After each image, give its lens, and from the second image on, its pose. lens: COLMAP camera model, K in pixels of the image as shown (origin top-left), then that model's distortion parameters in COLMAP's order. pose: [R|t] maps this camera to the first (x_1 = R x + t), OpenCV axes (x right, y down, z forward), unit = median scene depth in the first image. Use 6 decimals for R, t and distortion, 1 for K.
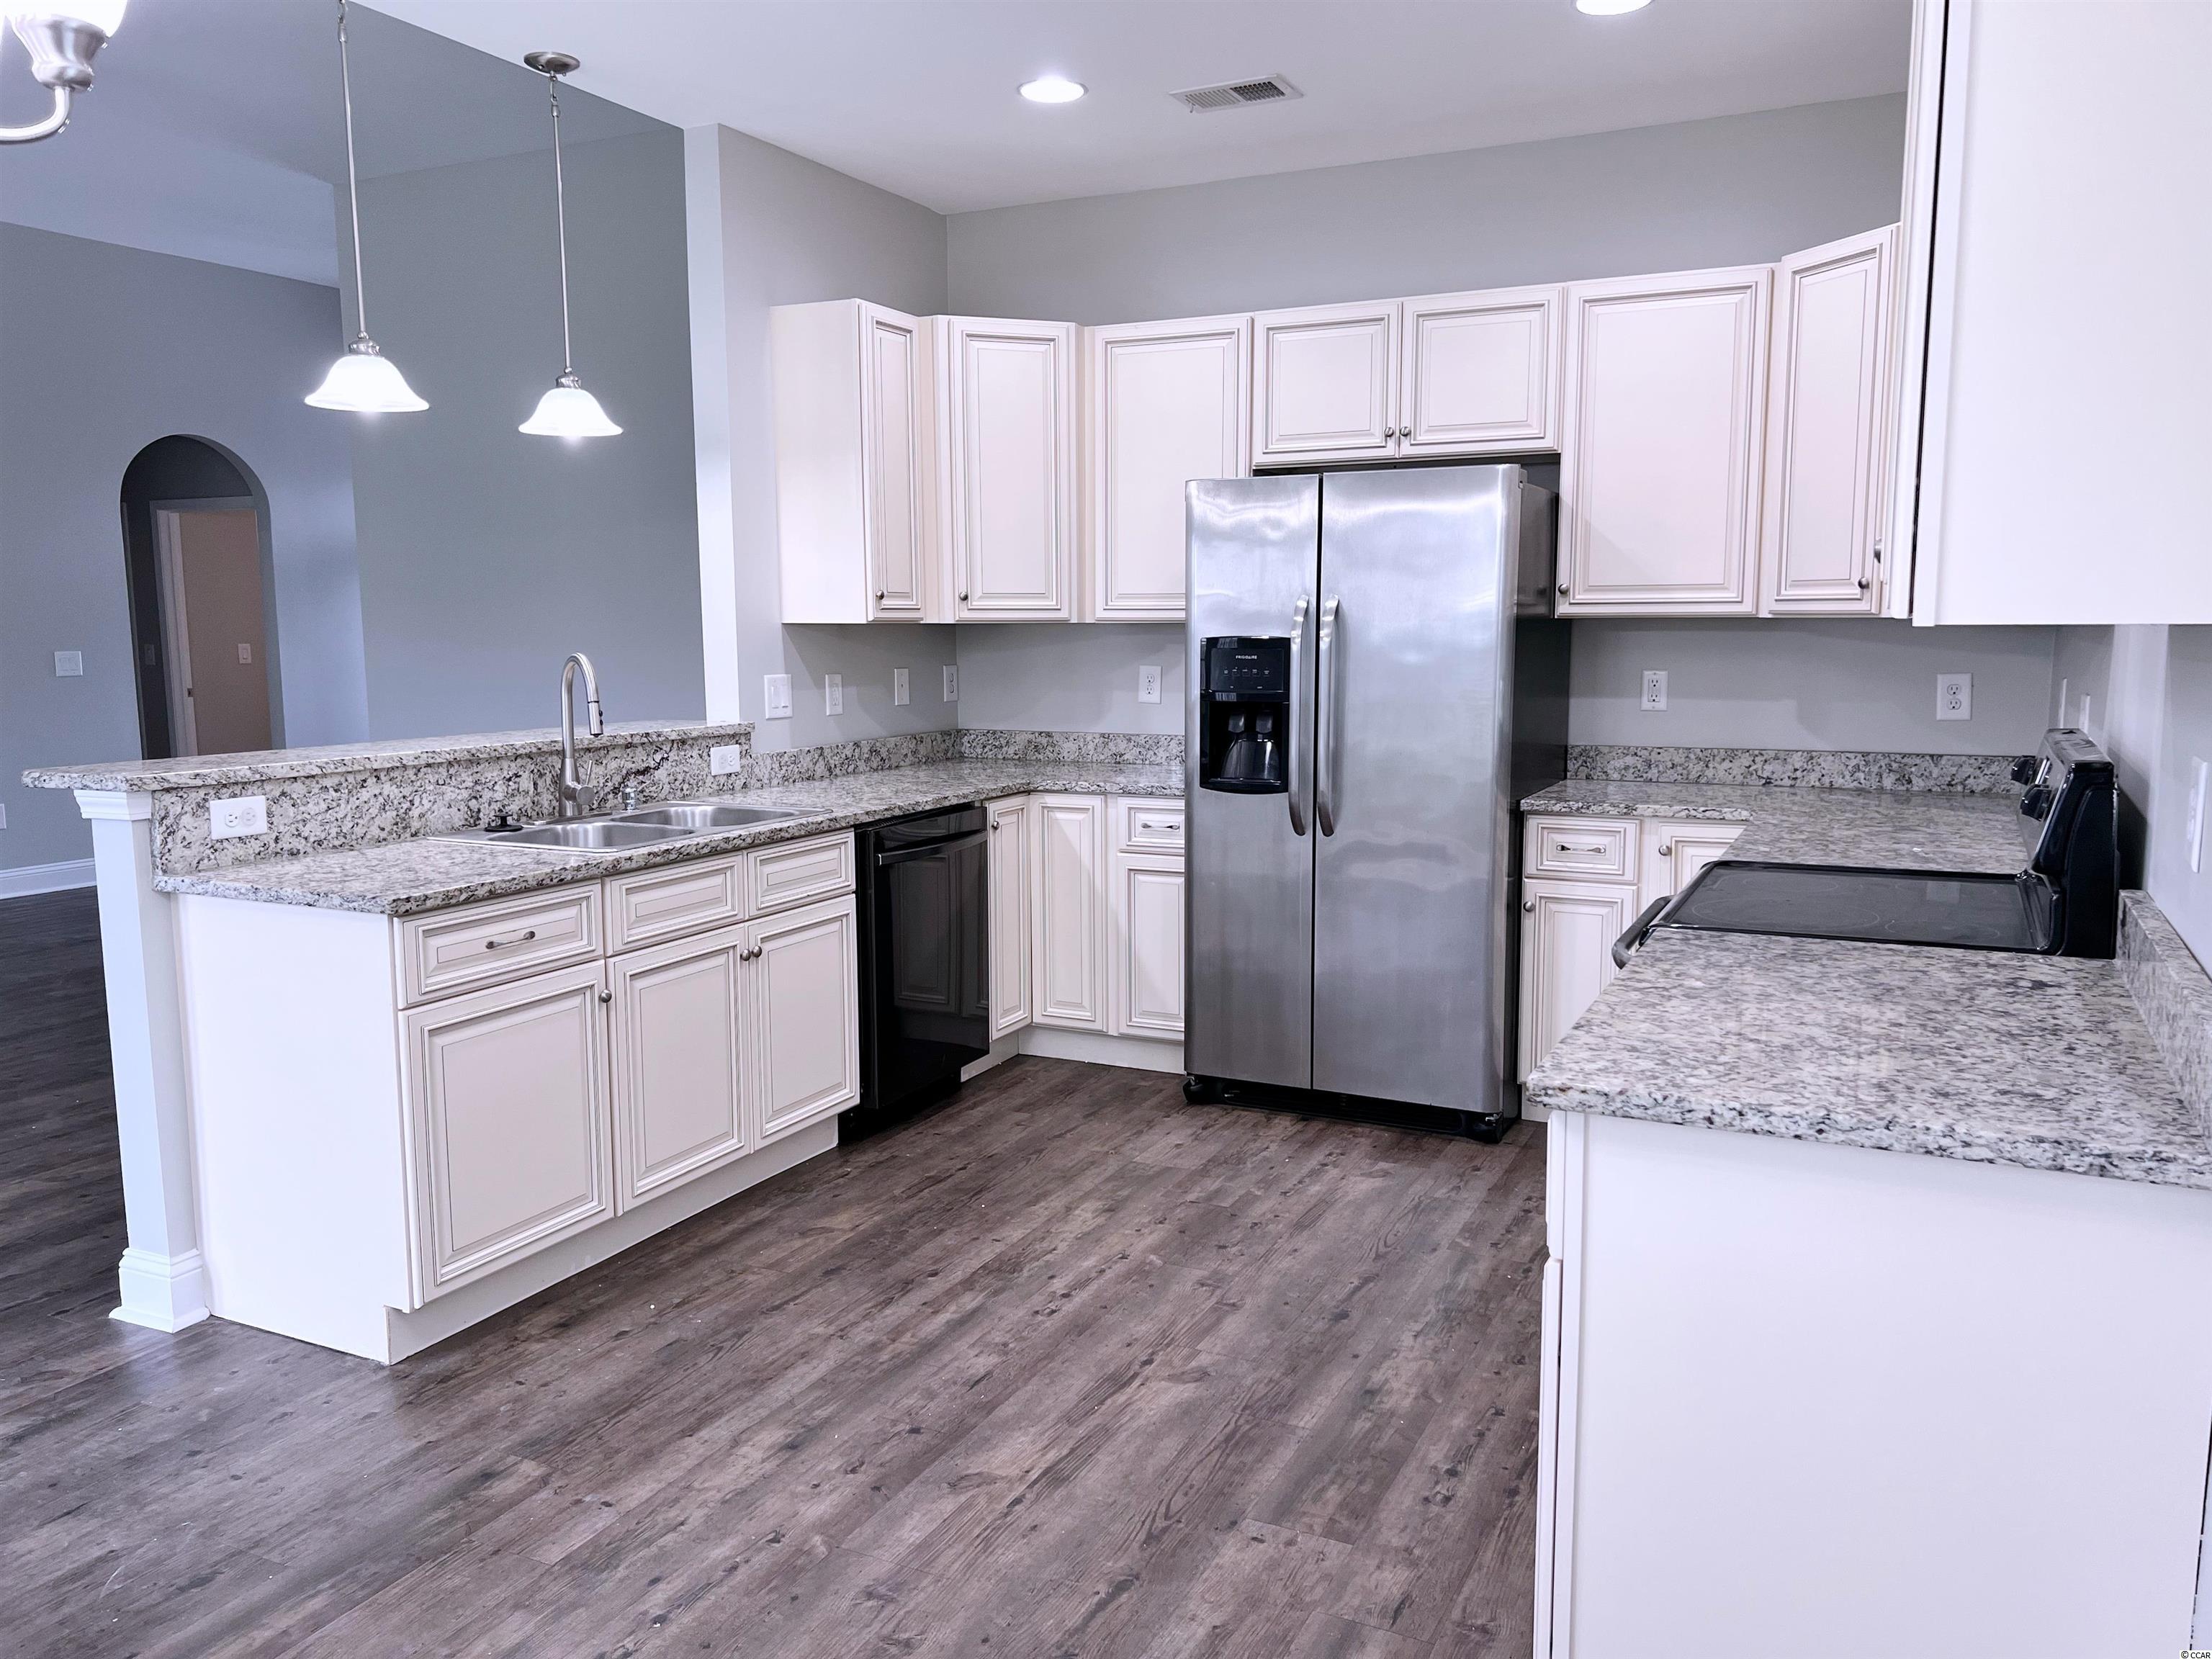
lens RADIAL K [[1623.0, 0, 1106.0], [0, 1623.0, 829.5], [0, 0, 1]] dist [0.184623, -0.432570]
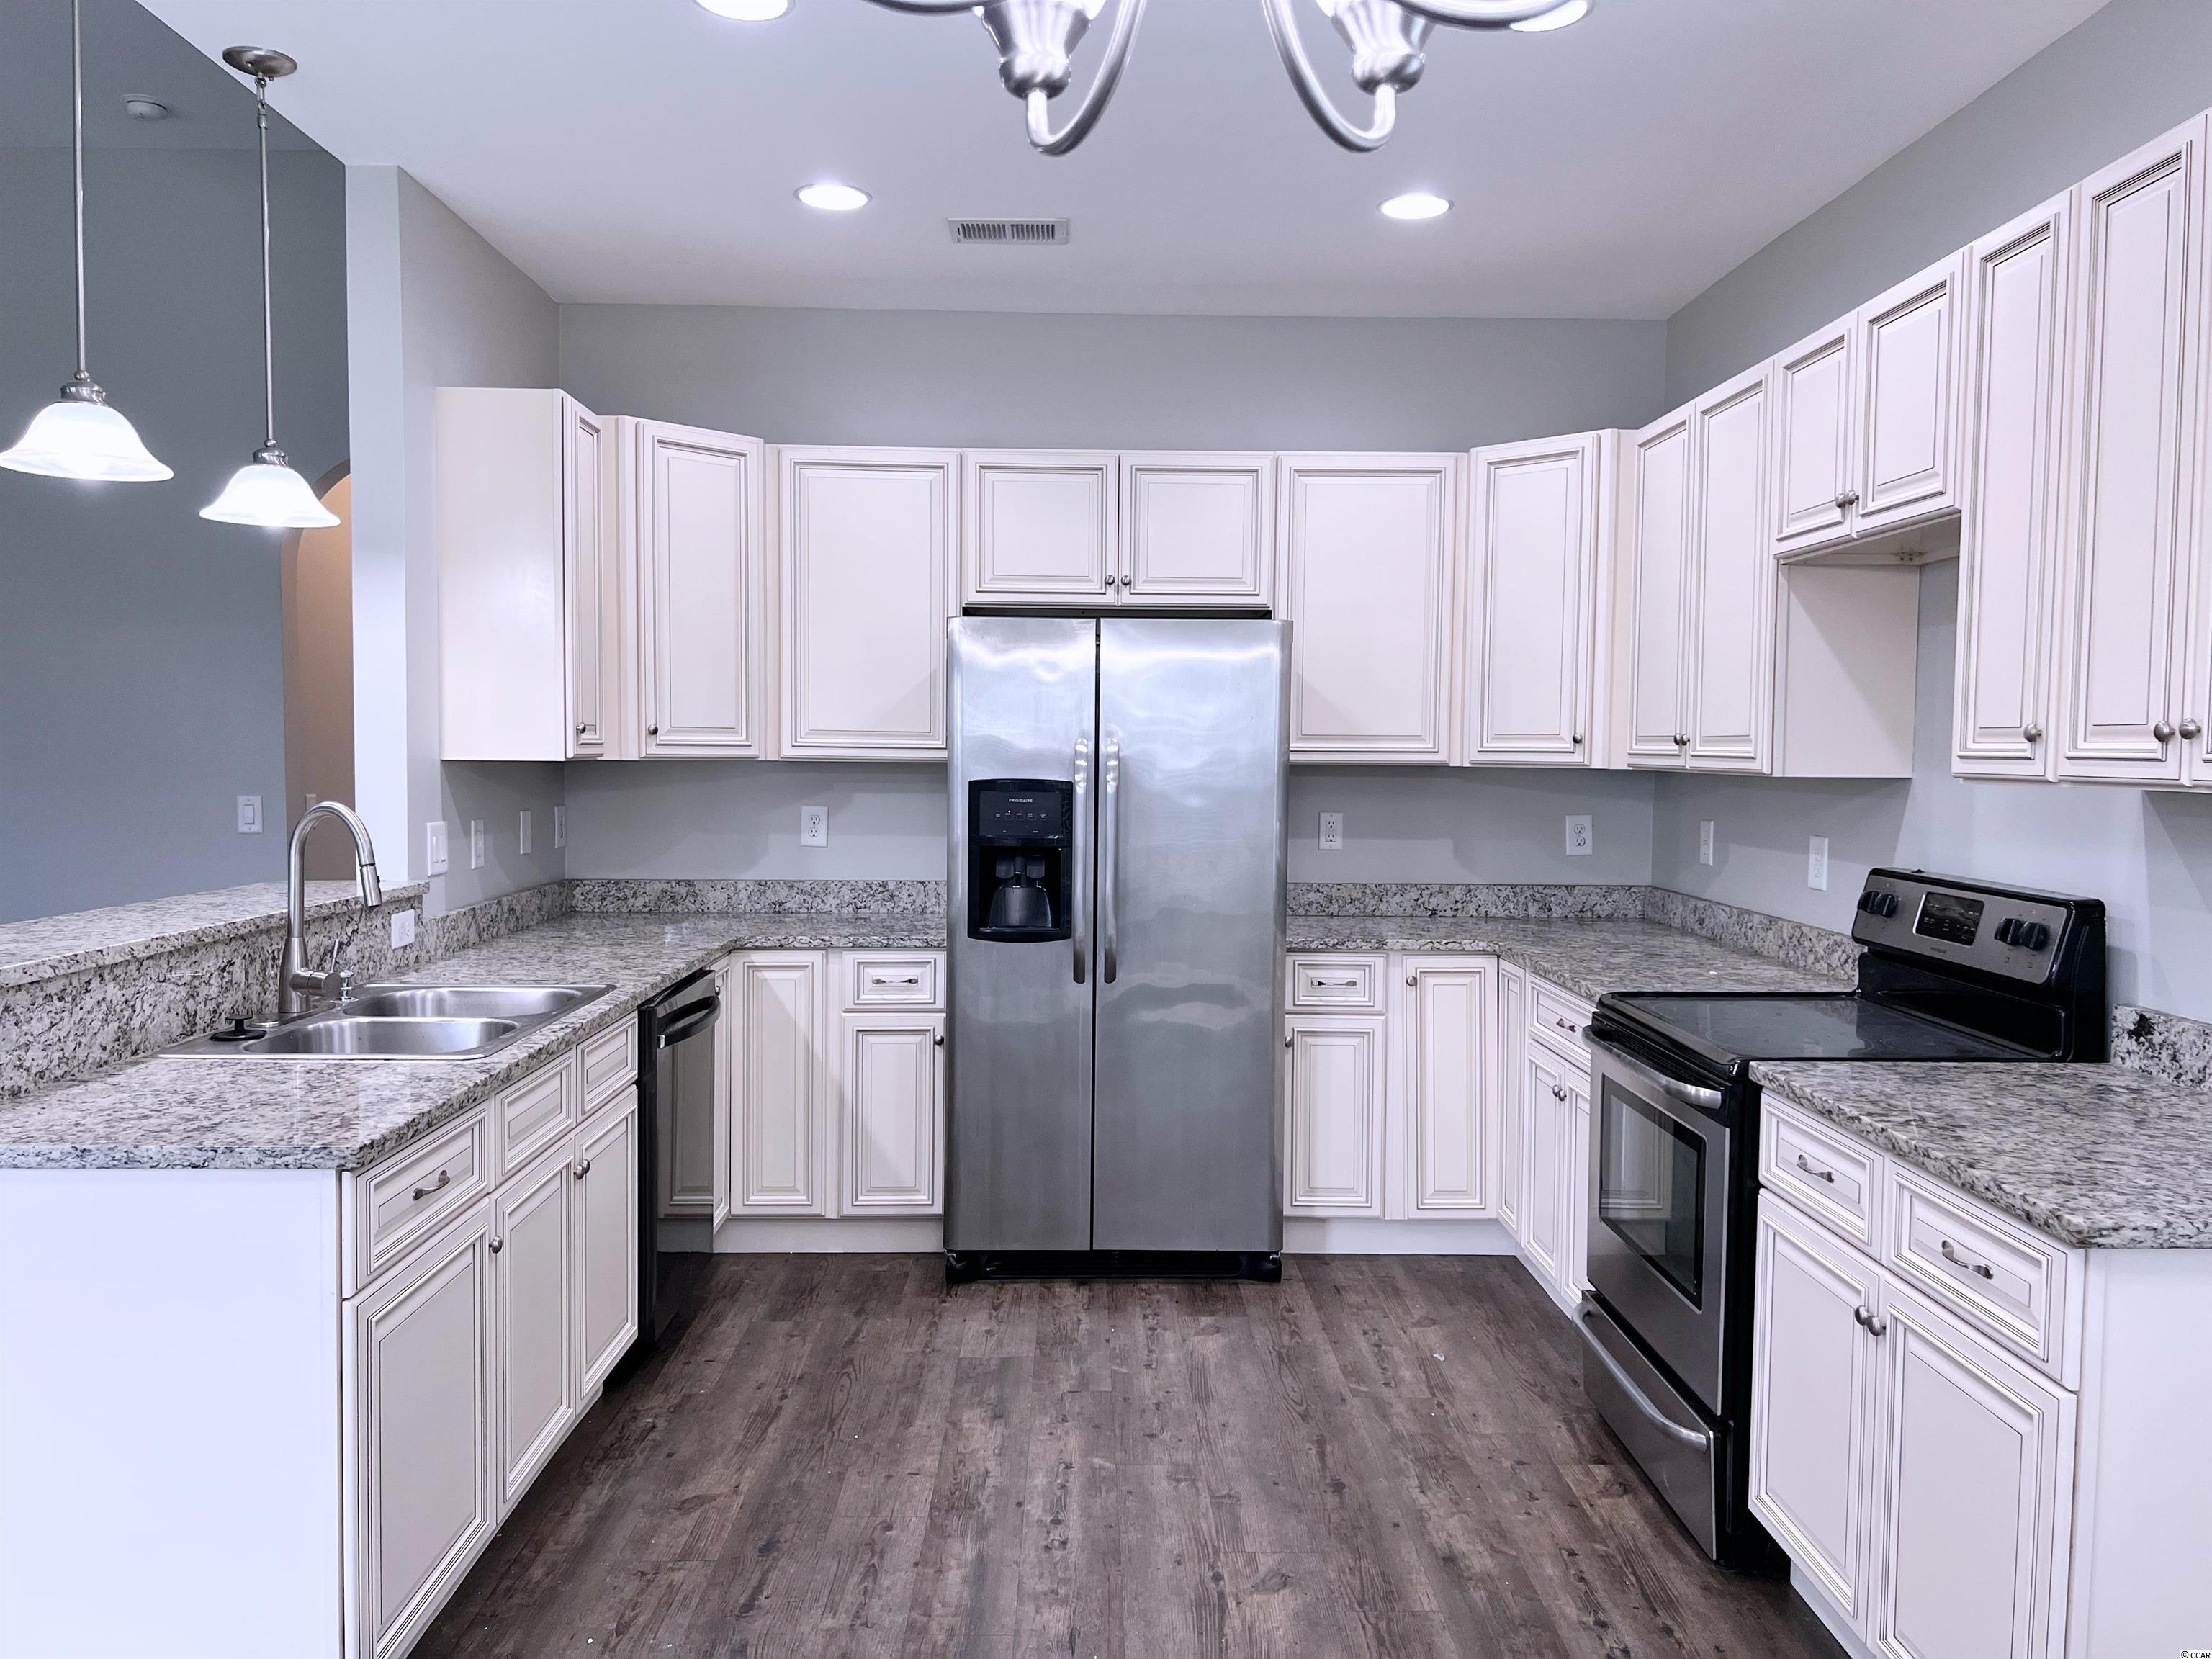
lens RADIAL K [[1648.2, 0, 1106.0], [0, 1648.2, 829.5], [0, 0, 1]] dist [0.109935, -0.139894]
pose [[0.891615, -0.010236, 0.452679, -0.307620], [0.045208, 0.996761, -0.066505, -0.021781], [-0.450532, 0.079762, 0.889190, 0.114717]]
